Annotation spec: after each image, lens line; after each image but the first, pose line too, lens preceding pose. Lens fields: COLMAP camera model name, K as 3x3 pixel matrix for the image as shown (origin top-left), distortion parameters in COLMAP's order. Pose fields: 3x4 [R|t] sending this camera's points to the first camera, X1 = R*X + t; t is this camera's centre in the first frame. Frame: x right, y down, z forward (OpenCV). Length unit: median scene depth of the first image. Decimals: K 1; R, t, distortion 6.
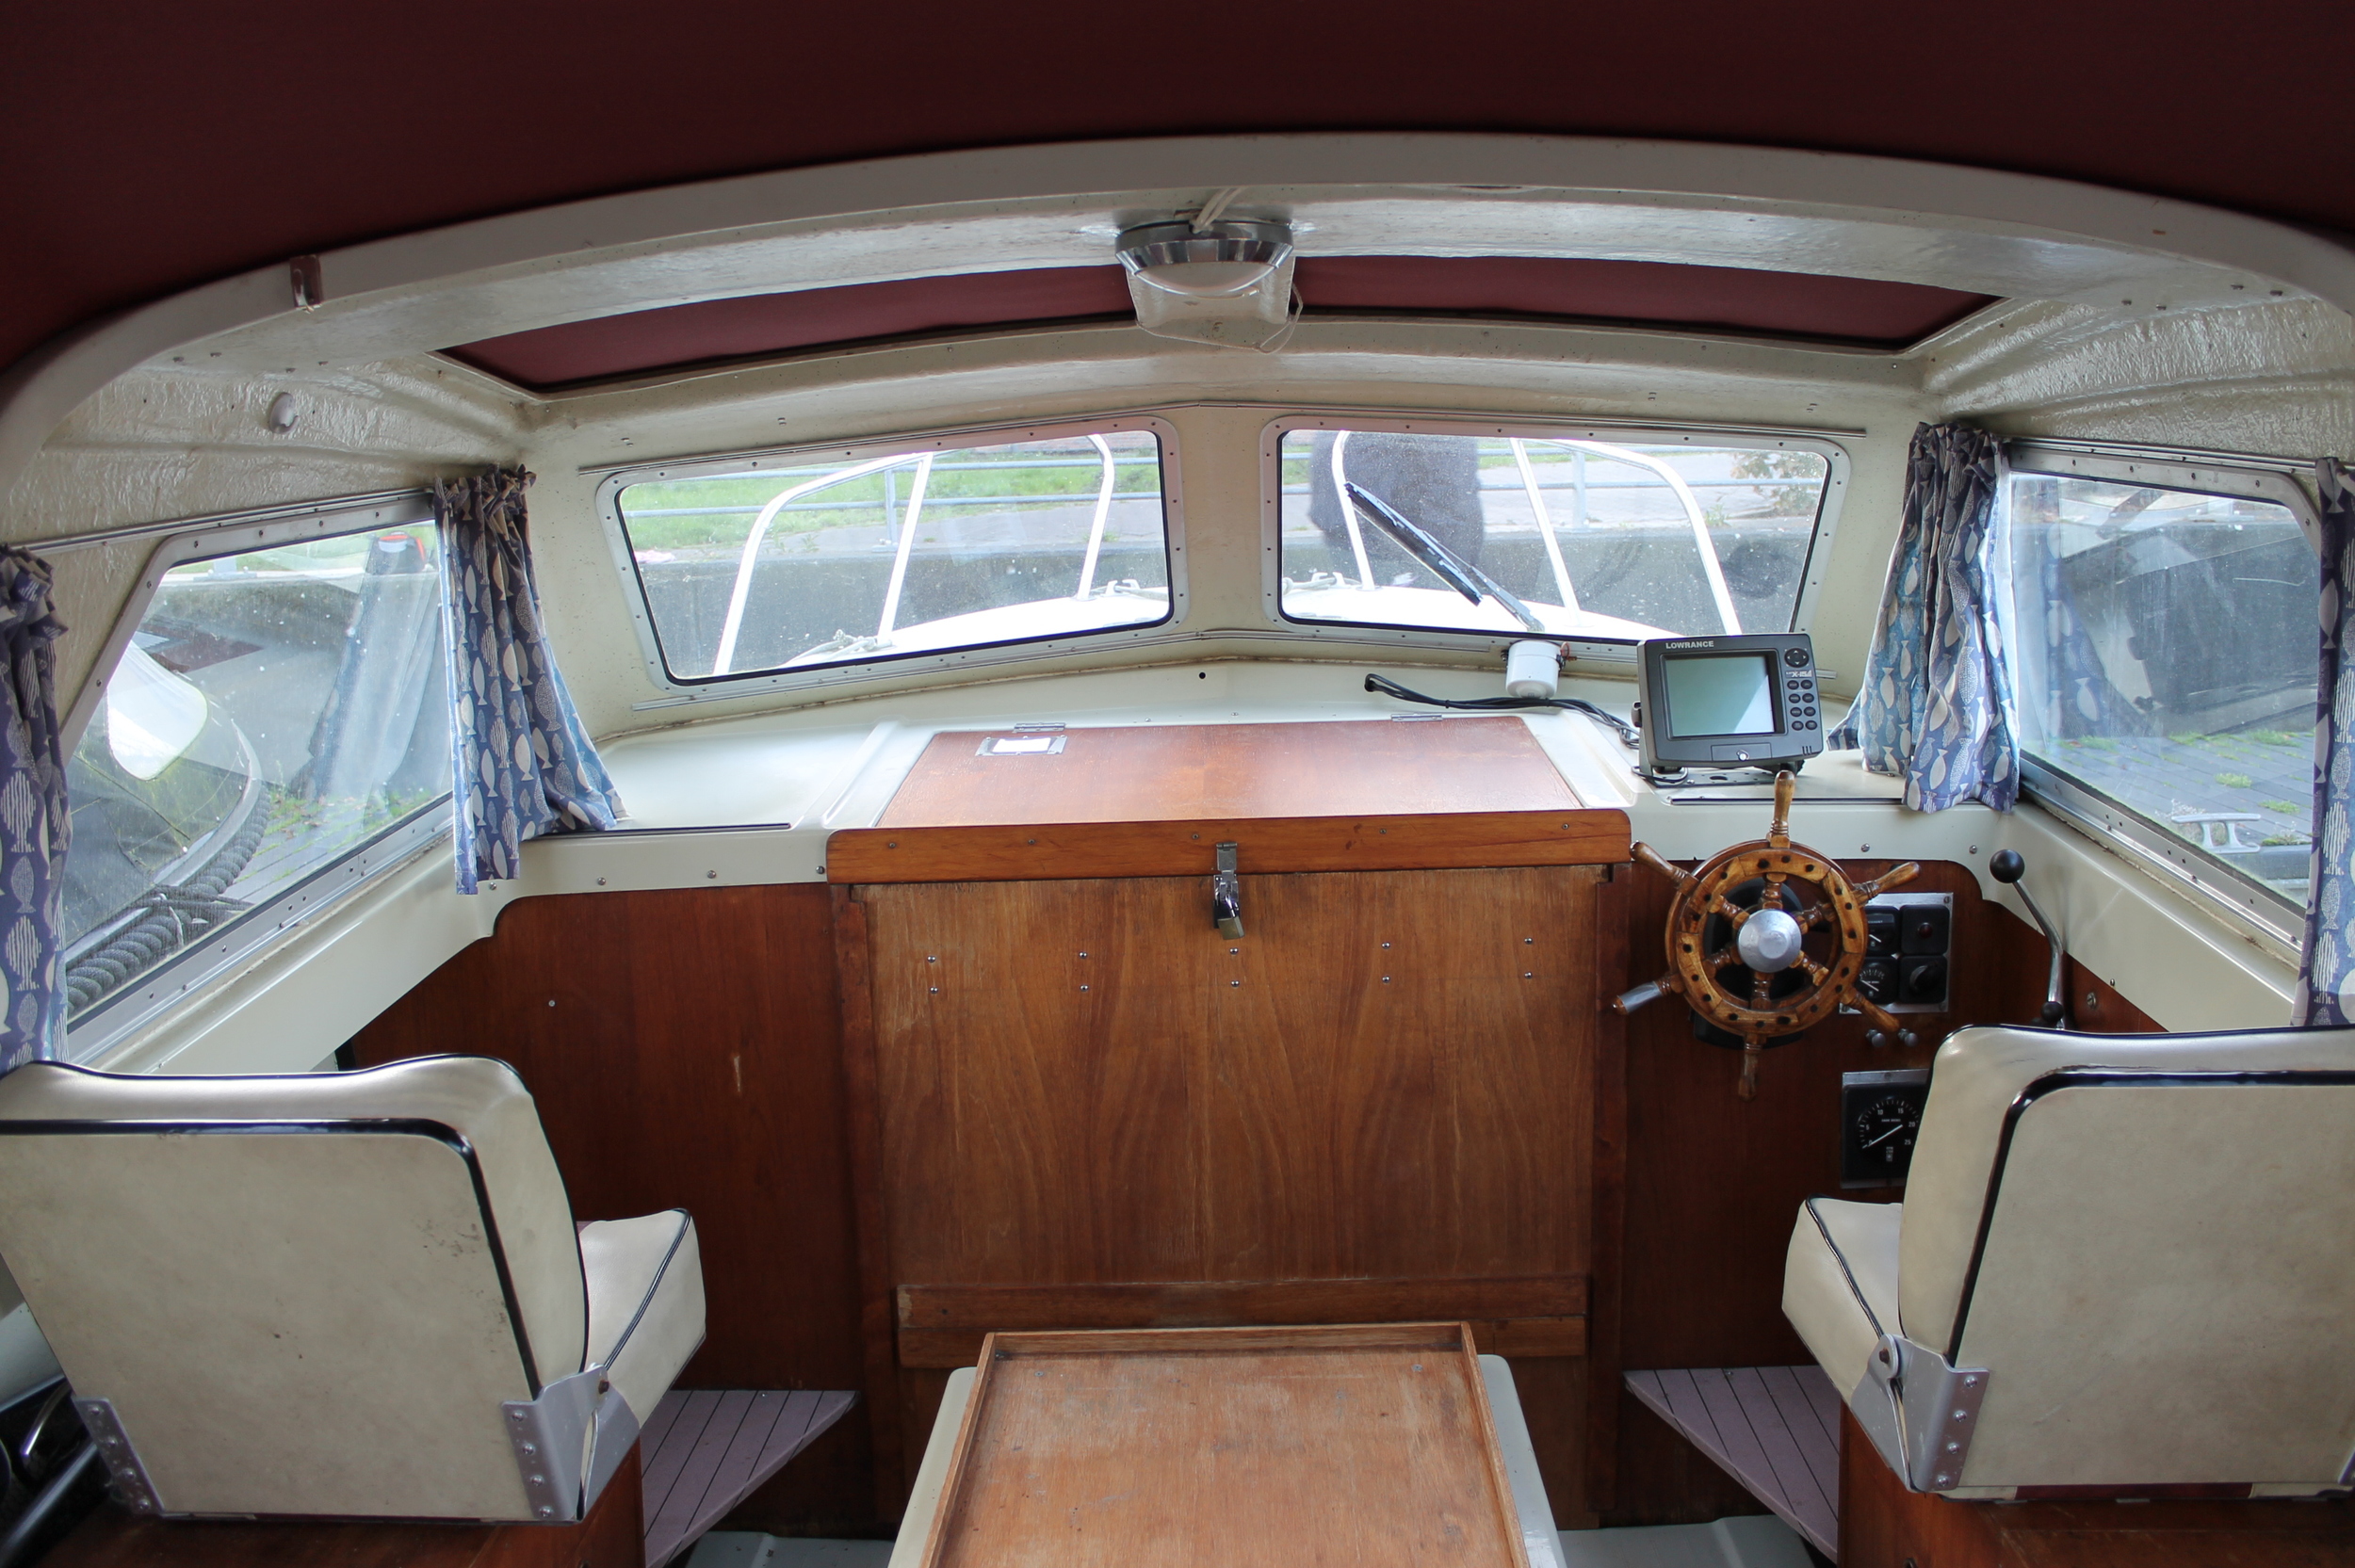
lens RADIAL K [[2036.3, 0, 1187.5], [0, 2036.3, 755.6], [0, 0, 1]] dist [-0.185269, 0.197720]
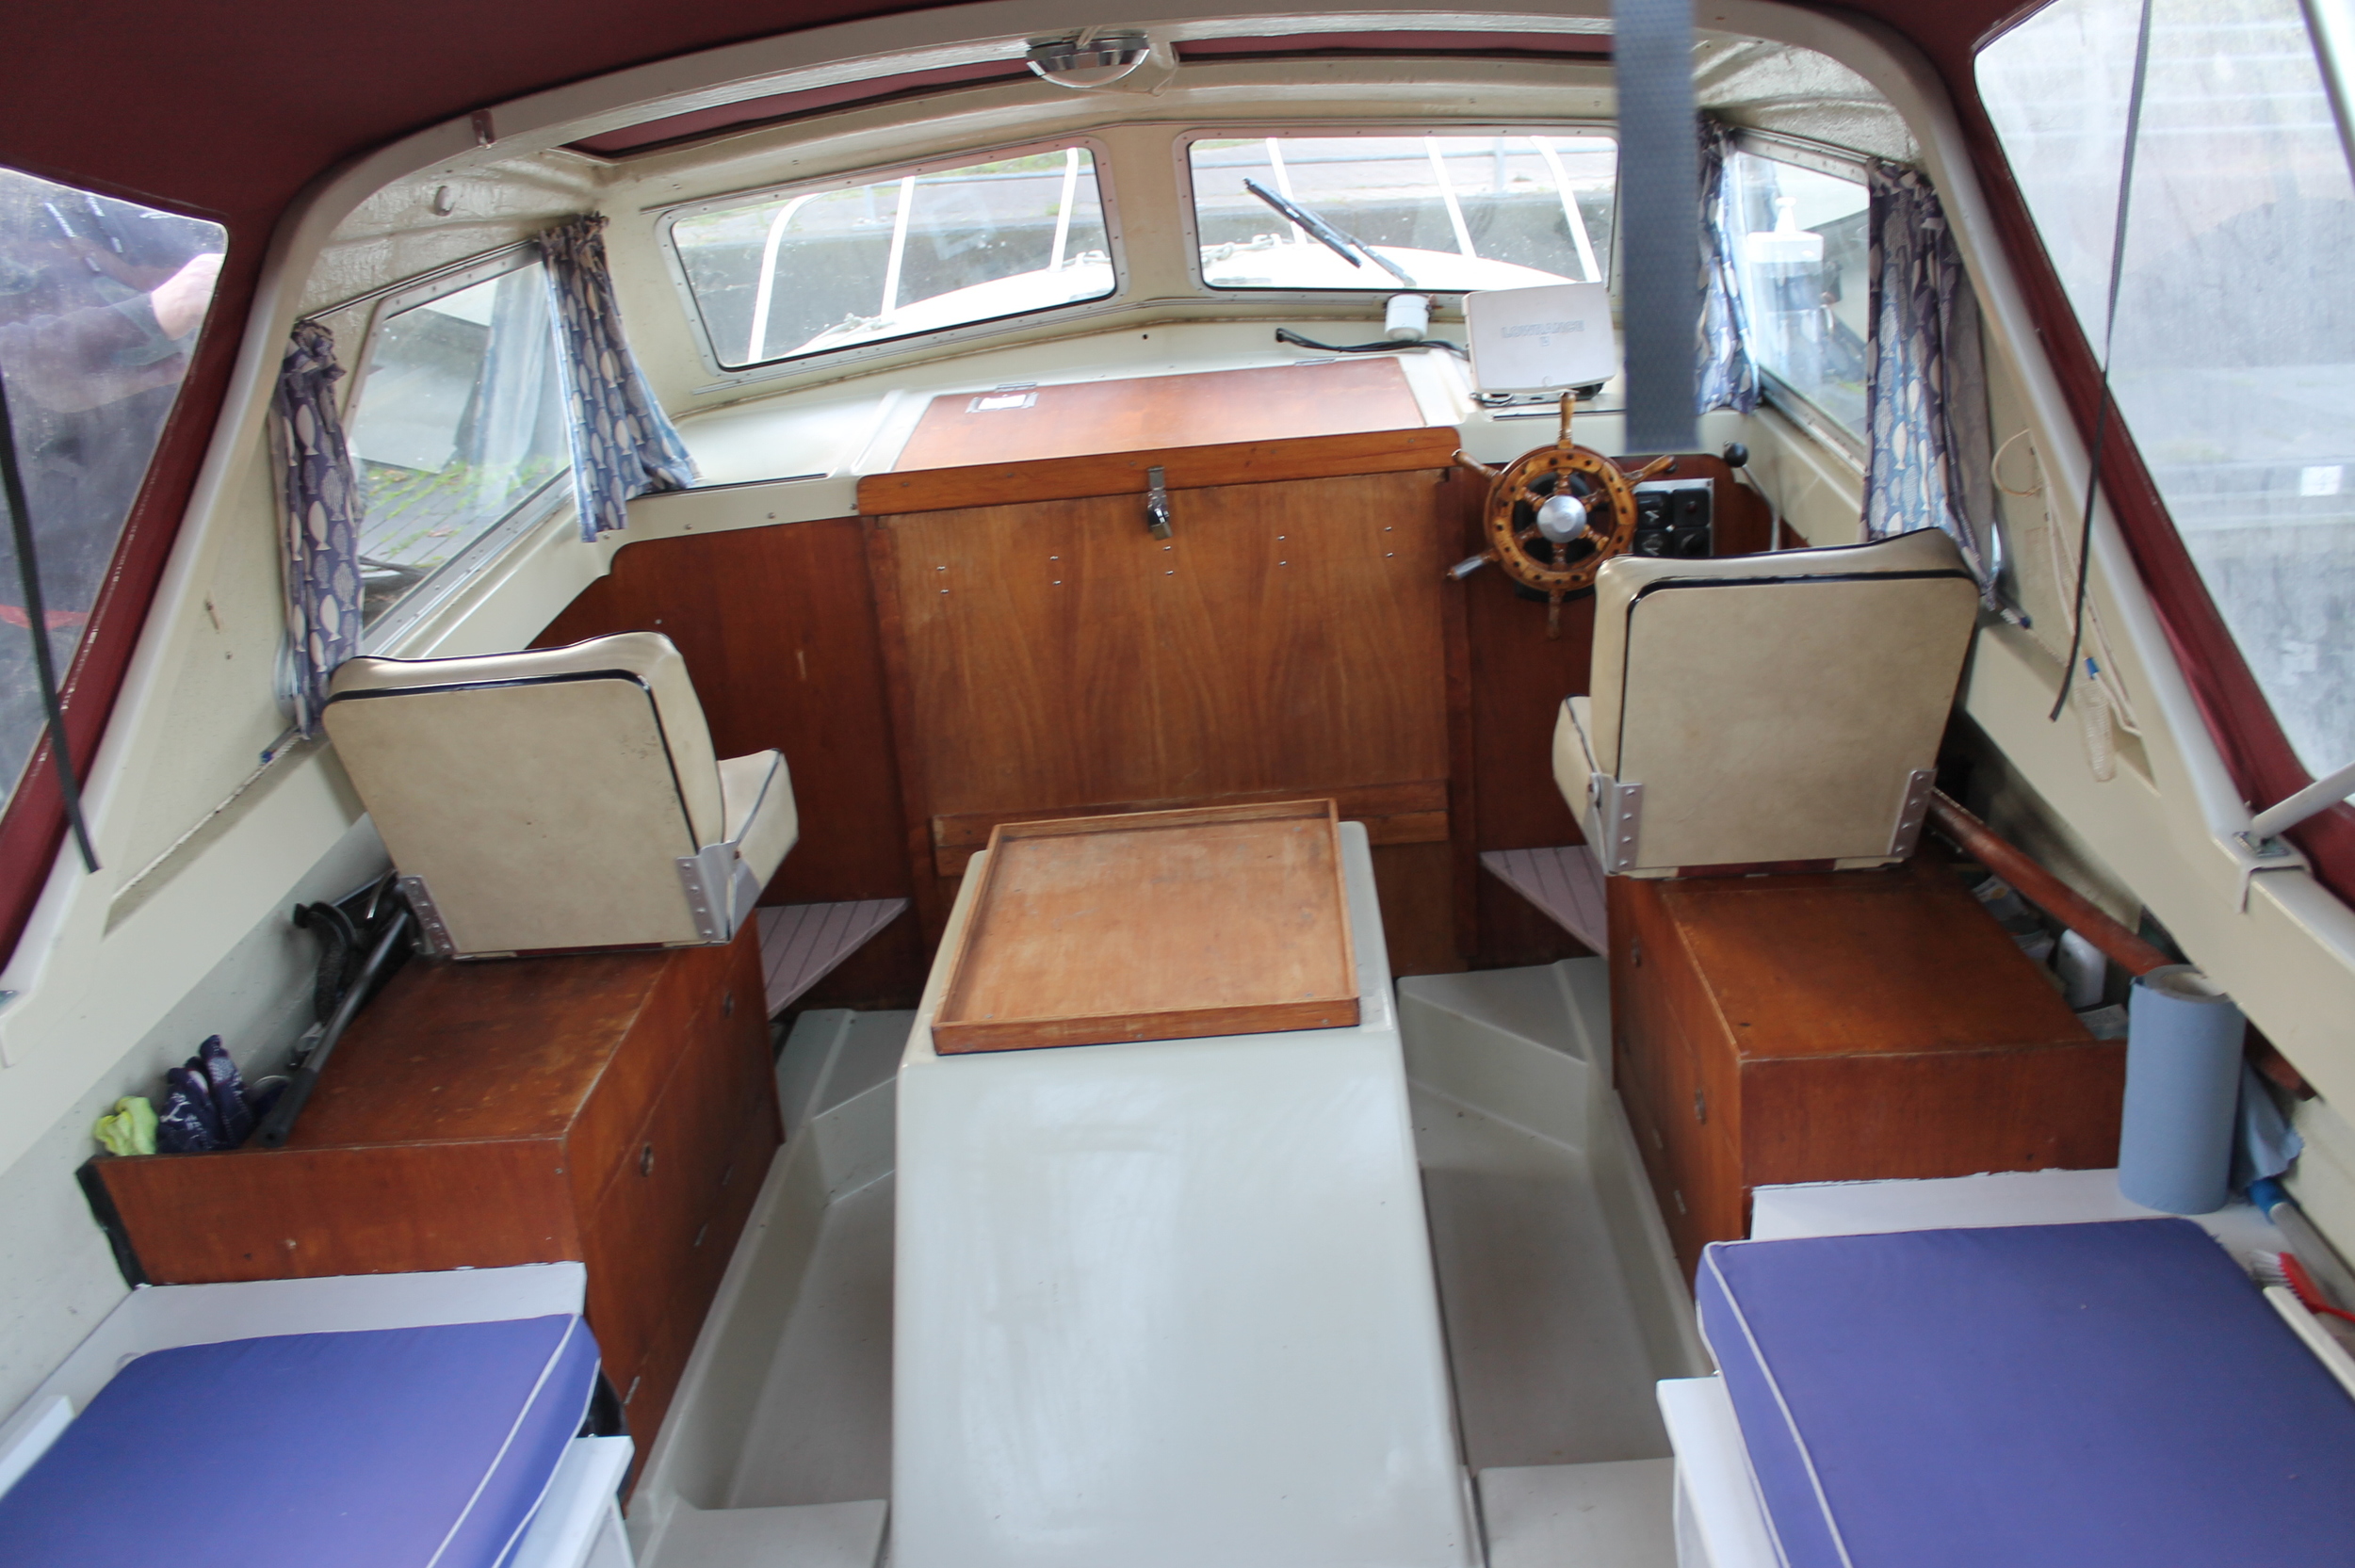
lens RADIAL K [[2029.5, 0, 1183.0], [0, 2029.5, 750.8], [0, 0, 1]] dist [-0.172340, 0.146210]
pose [[0.998326, -0.054481, -0.019406, 0.053549], [0.057007, 0.983542, 0.171452, -0.000346], [0.009746, -0.172271, 0.985001, -0.339464]]
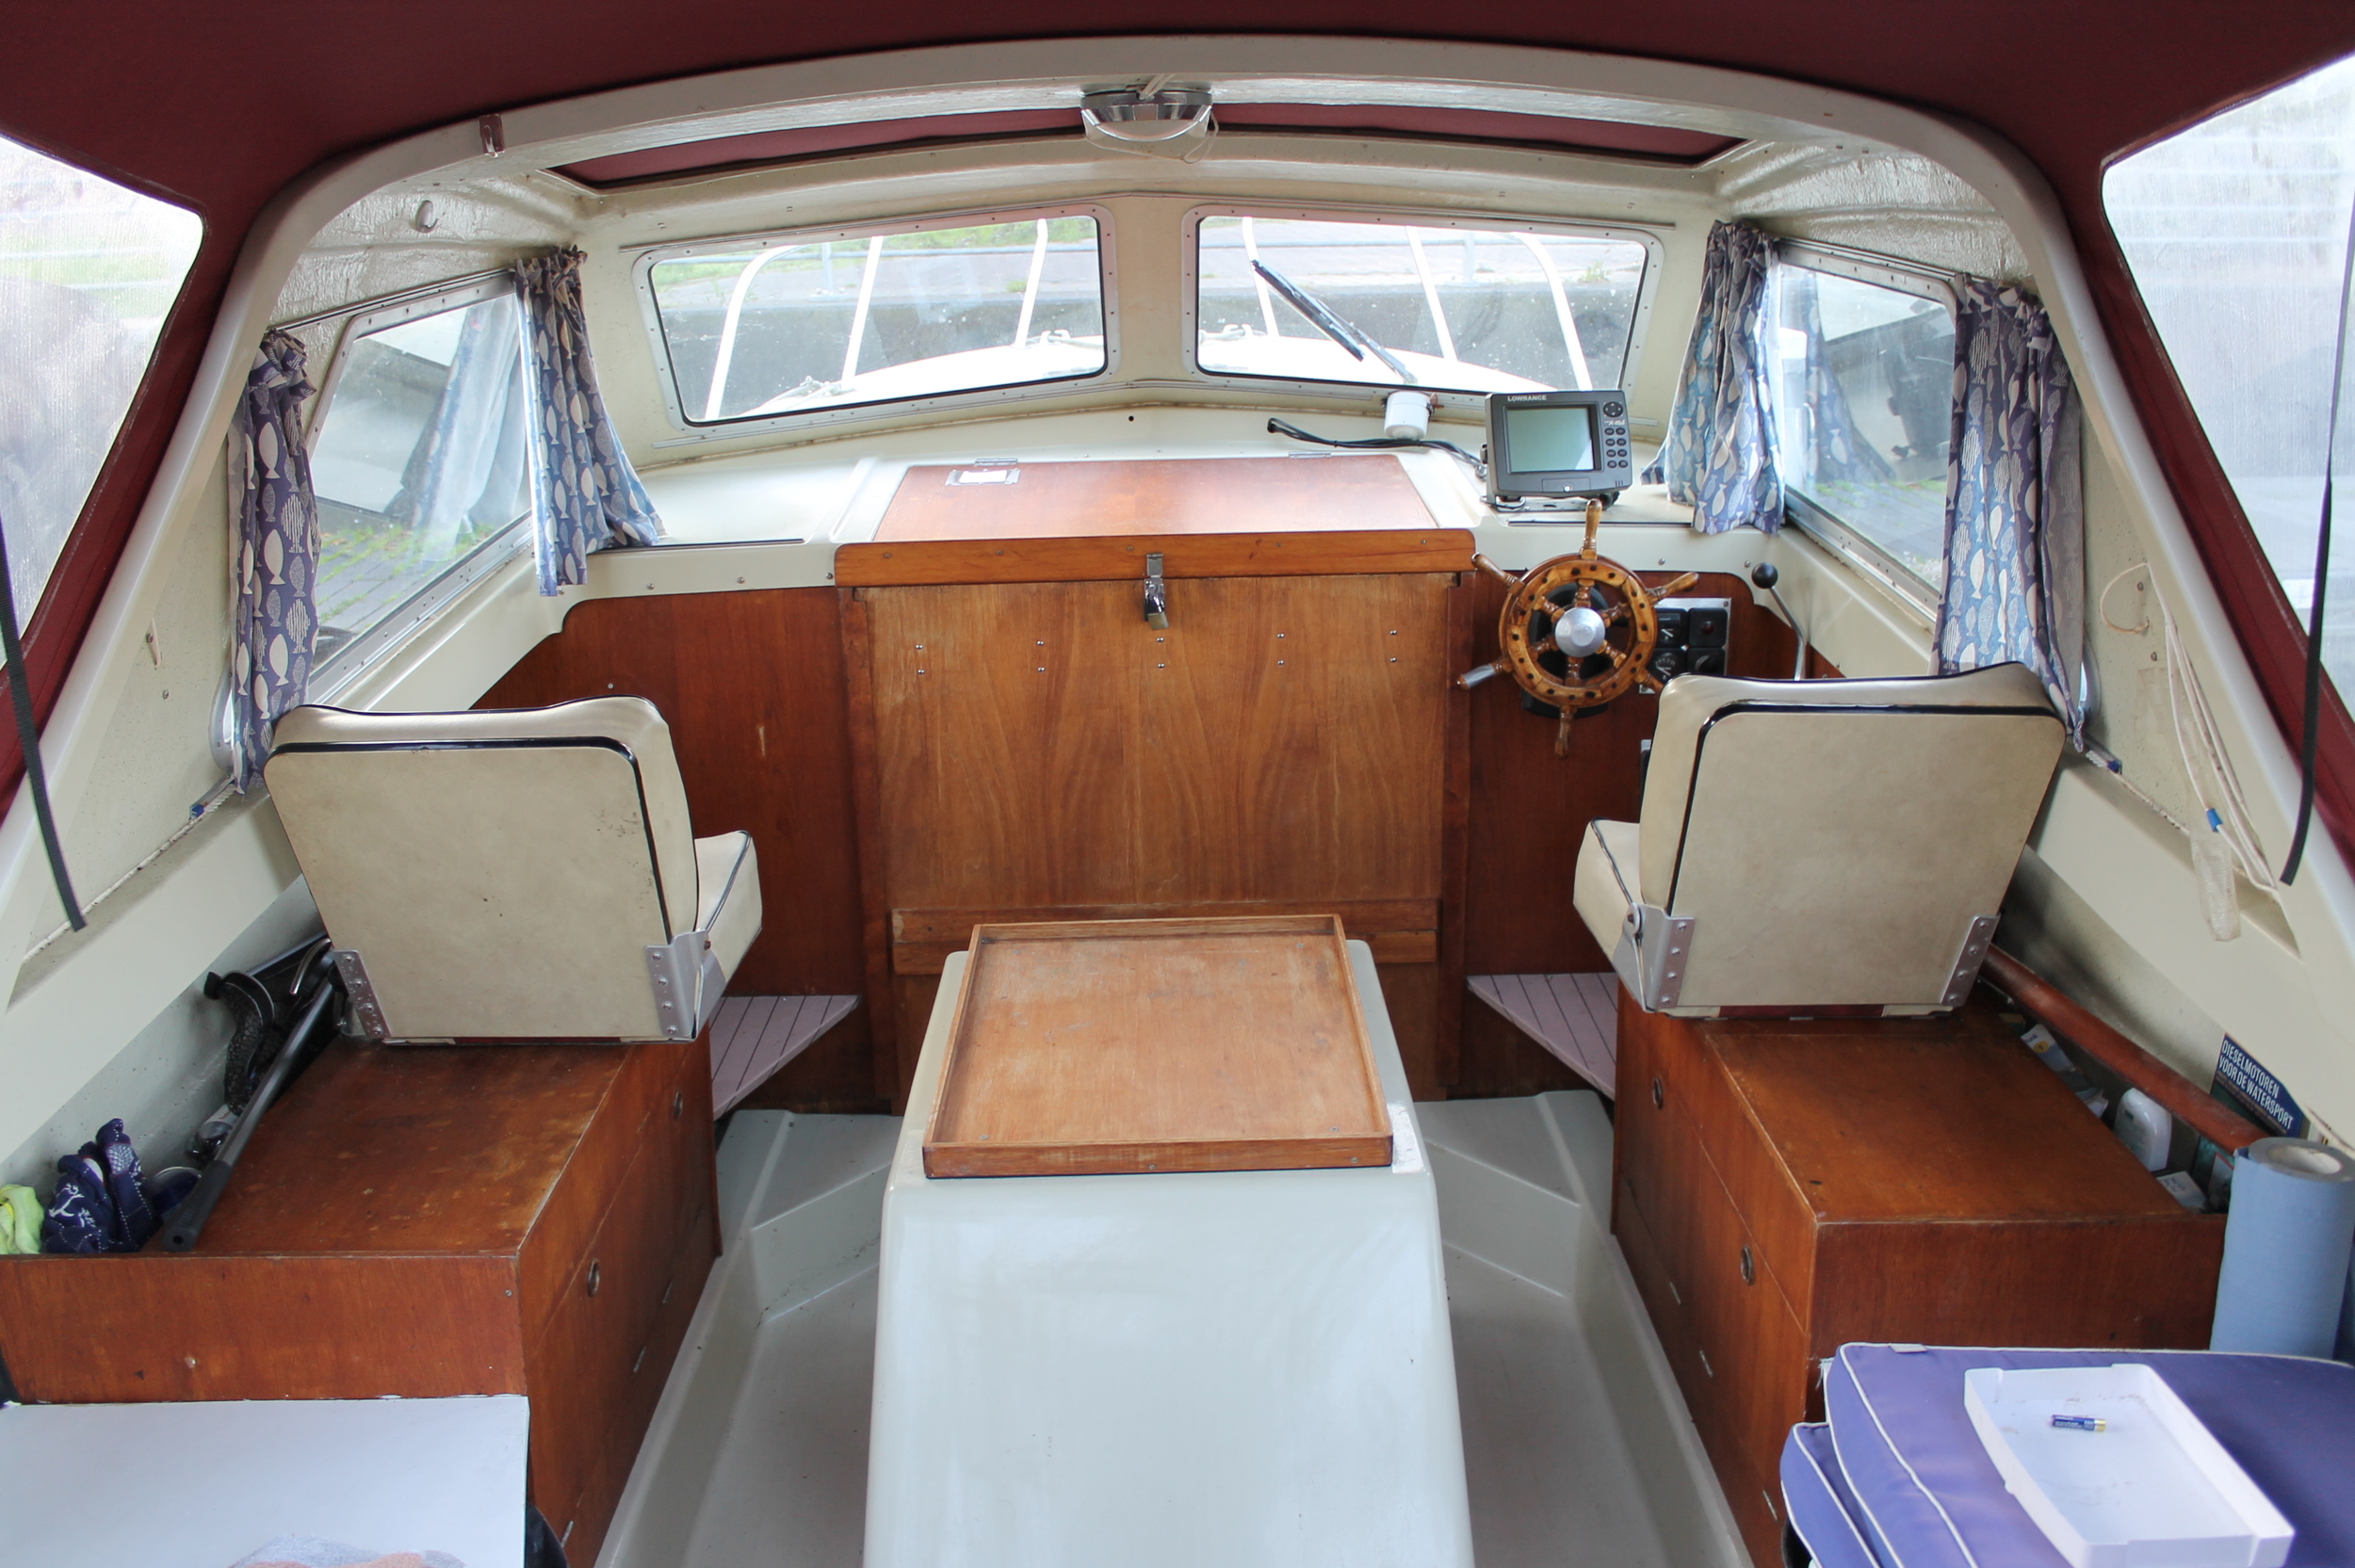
lens RADIAL K [[2029.5, 0, 1183.0], [0, 2029.5, 750.8], [0, 0, 1]] dist [-0.172340, 0.146210]
pose [[0.999121, -0.001158, 0.041898, -0.016283], [-0.004123, 0.992054, 0.125742, 0.006445], [-0.041711, -0.125804, 0.991178, -0.263633]]
